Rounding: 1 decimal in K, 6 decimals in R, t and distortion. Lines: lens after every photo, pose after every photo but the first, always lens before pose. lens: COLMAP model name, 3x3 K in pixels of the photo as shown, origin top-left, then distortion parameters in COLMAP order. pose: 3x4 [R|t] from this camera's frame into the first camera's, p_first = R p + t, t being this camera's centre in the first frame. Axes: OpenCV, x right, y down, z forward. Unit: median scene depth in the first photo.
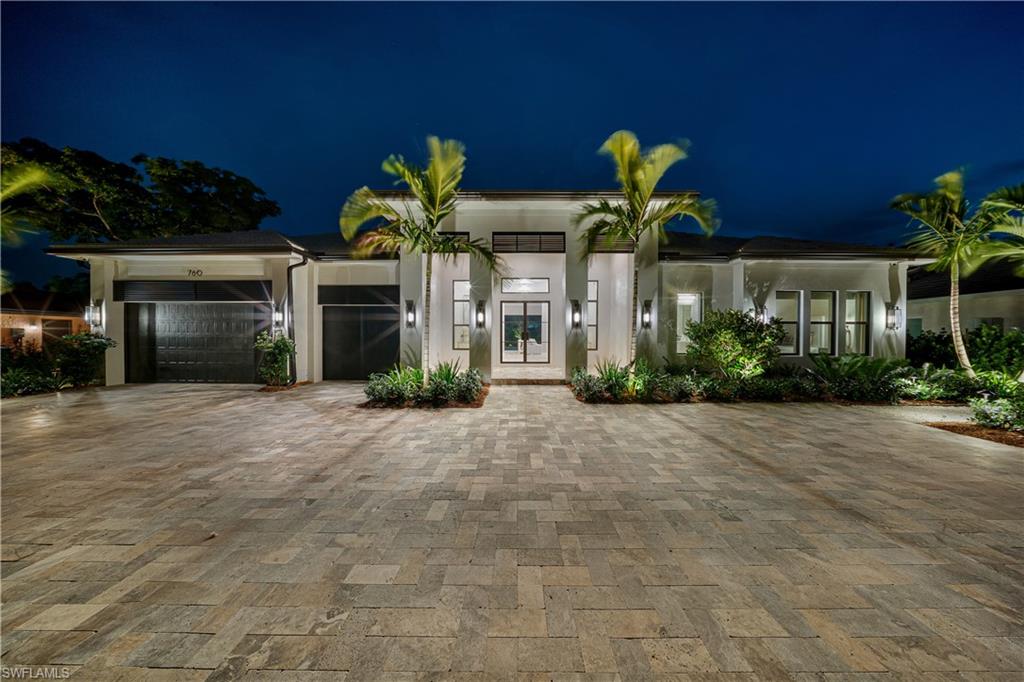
lens RADIAL K [[296.8, 0, 515.0], [0, 296.8, 340.4], [0, 0, 1]] dist [0.001011, 0.000155]
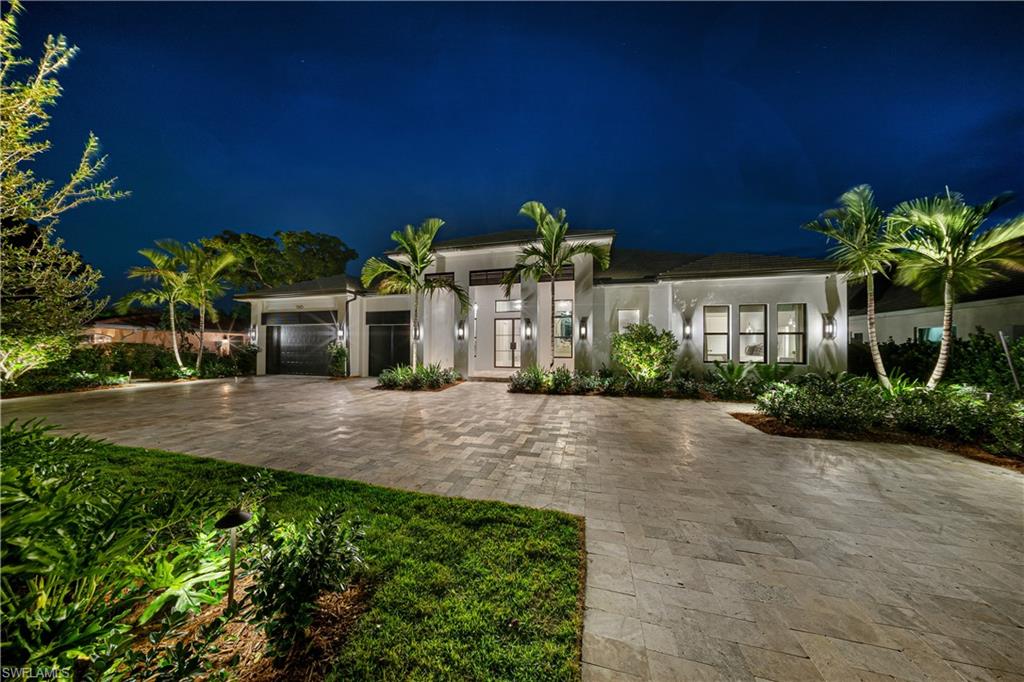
lens RADIAL K [[296.8, 0, 509.1], [0, 296.8, 345.2], [0, 0, 1]] dist [0.001011, 0.000155]
pose [[0.968907, -0.000380, -0.247425, 0.443810], [-0.004649, 0.999794, -0.019741, 0.009378], [0.247382, 0.020278, 0.968706, -0.292772]]
